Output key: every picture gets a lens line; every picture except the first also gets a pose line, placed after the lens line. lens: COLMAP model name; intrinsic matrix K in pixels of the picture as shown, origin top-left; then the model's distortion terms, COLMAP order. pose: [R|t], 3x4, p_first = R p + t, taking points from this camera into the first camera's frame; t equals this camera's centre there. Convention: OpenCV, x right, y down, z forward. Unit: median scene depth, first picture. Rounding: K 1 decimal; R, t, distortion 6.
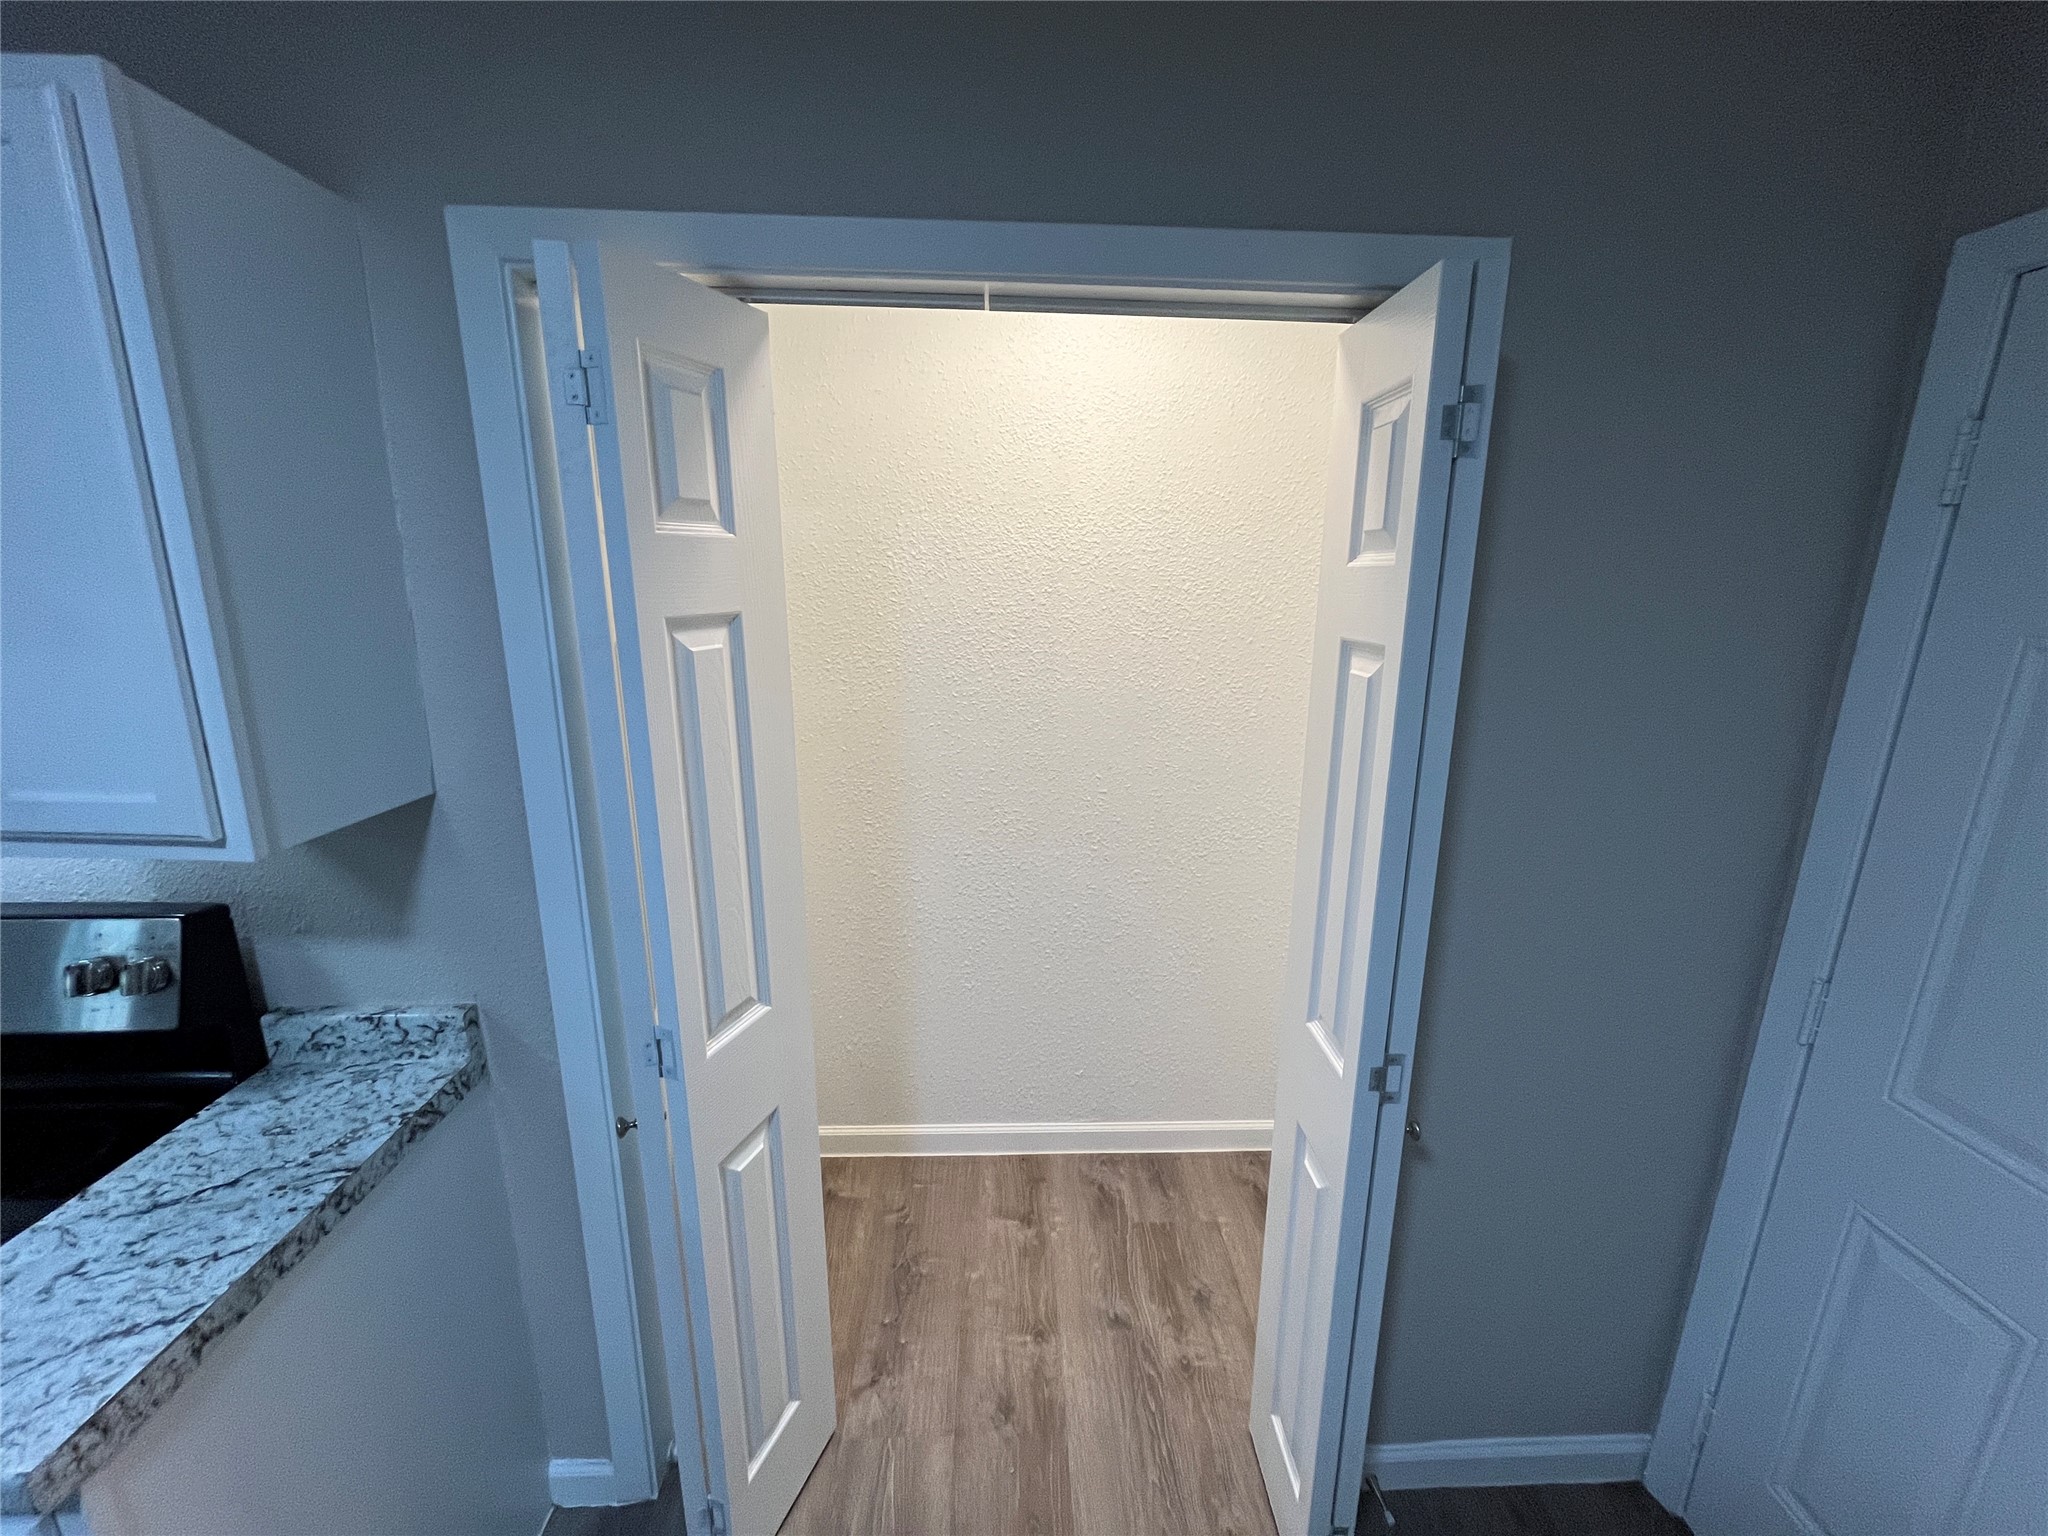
lens RADIAL K [[832.4, 0, 1024.0], [0, 832.4, 768.0], [0, 0, 1]] dist [0.001723, -0.000084]
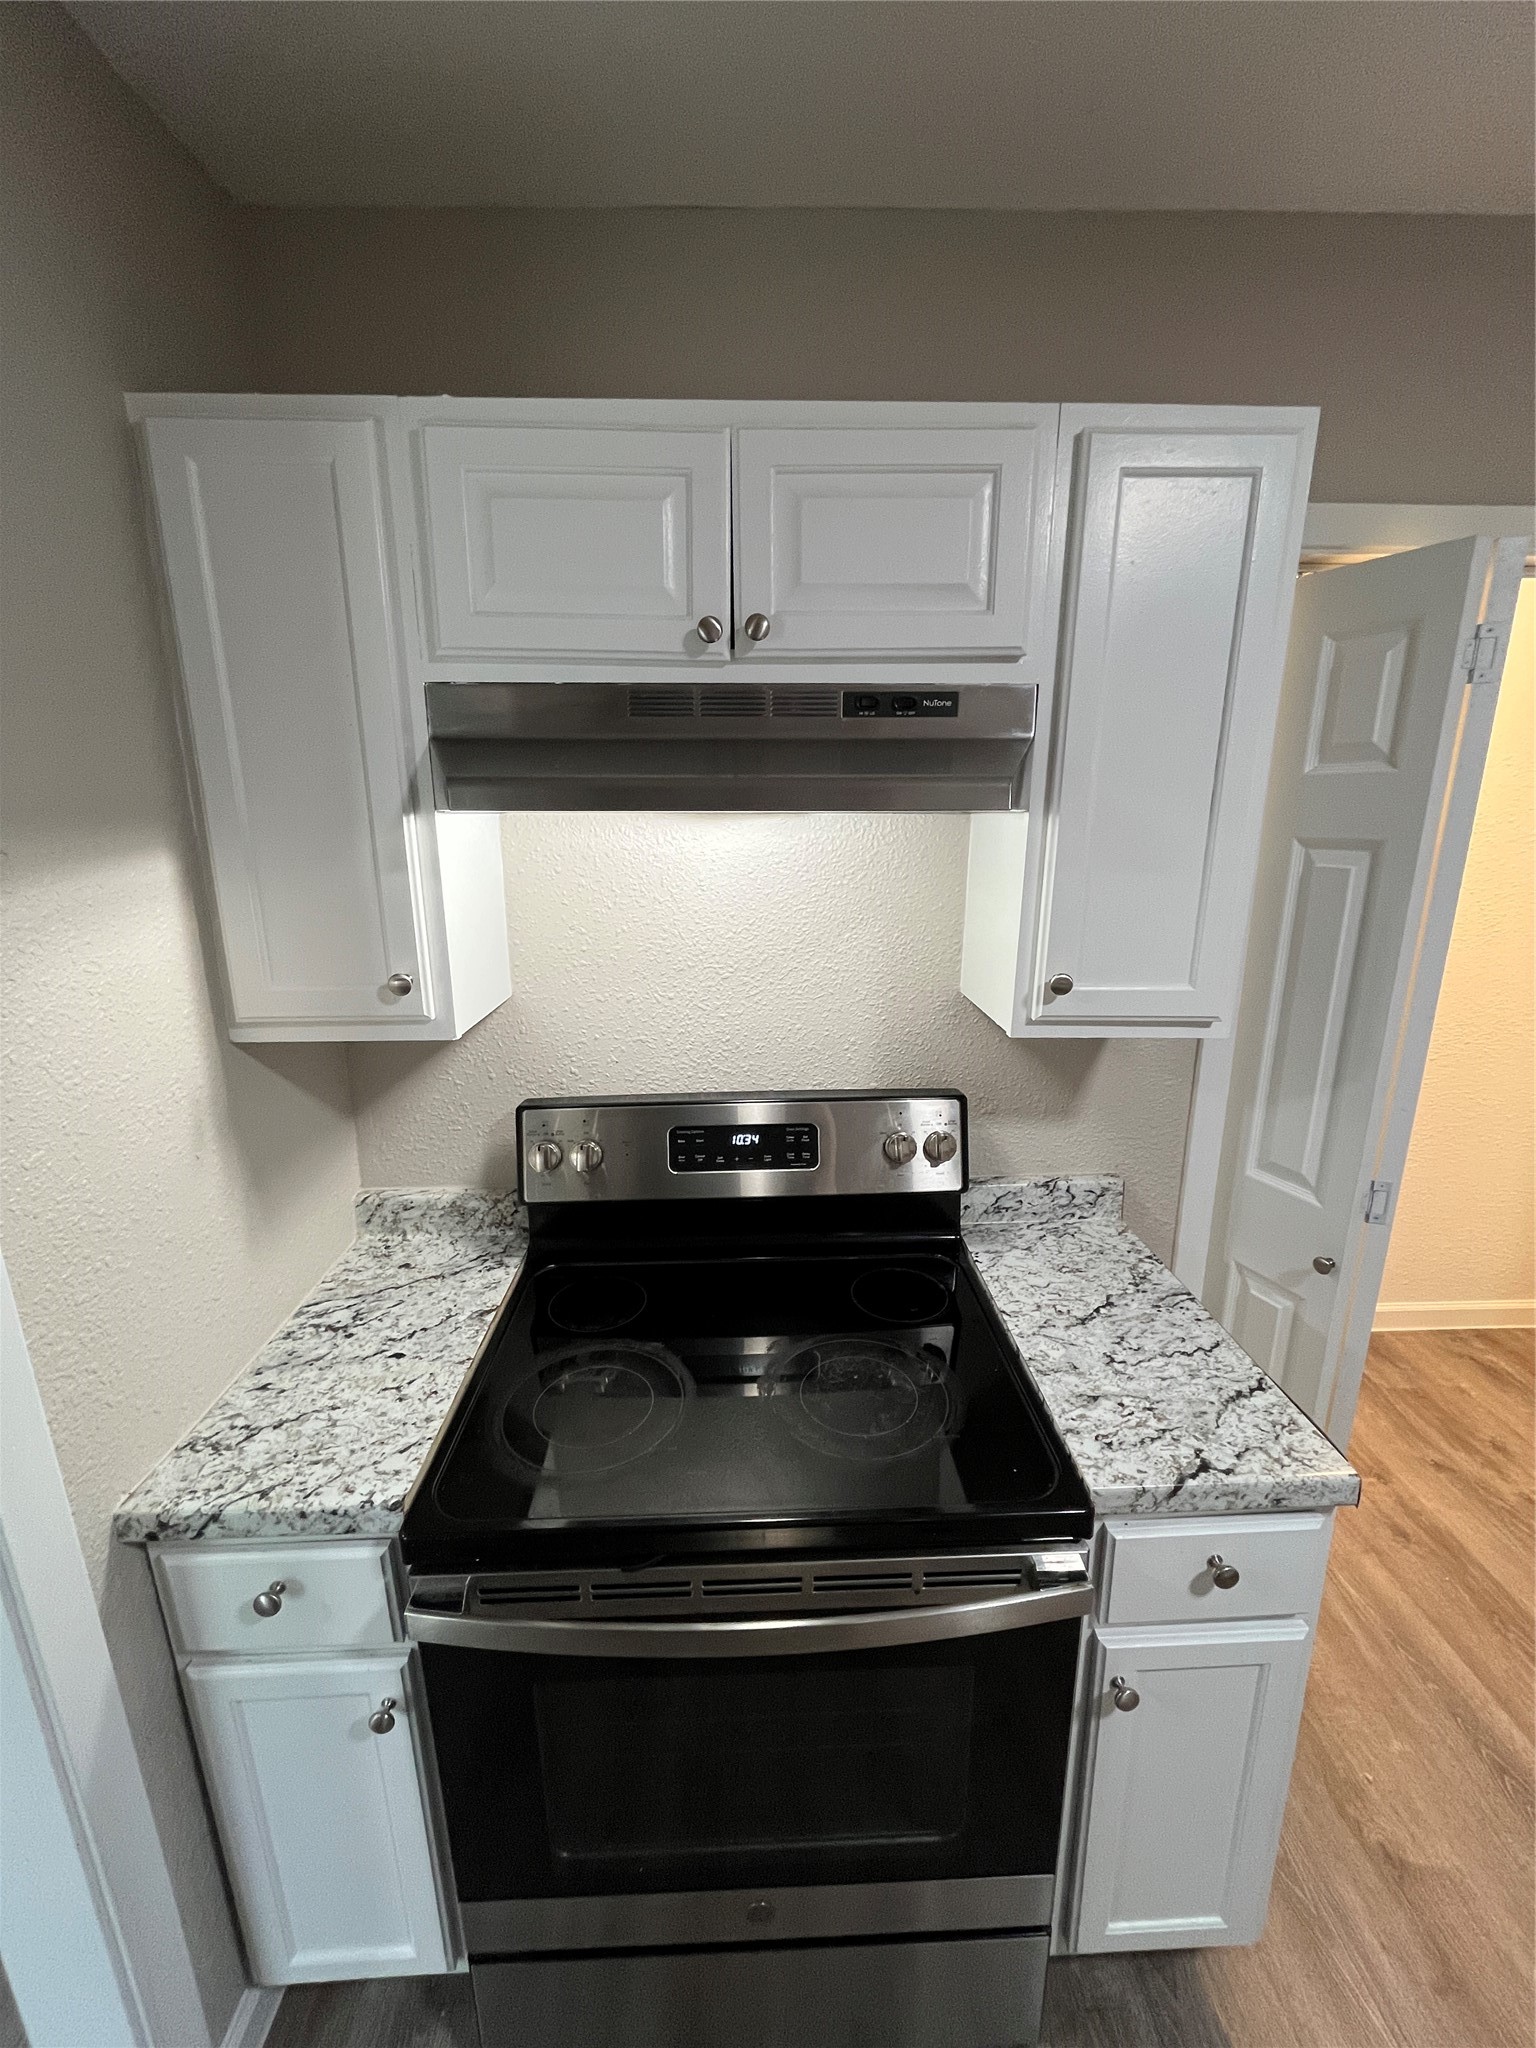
lens RADIAL K [[832.4, 0, 768.0], [0, 832.4, 1024.0], [0, 0, 1]] dist [0.001723, -0.000084]
pose [[0.999887, -0.015028, -0.000126, -1.174003], [0.015028, 0.999736, 0.017365, 0.044232], [-0.000135, -0.017365, 0.999849, -0.182286]]
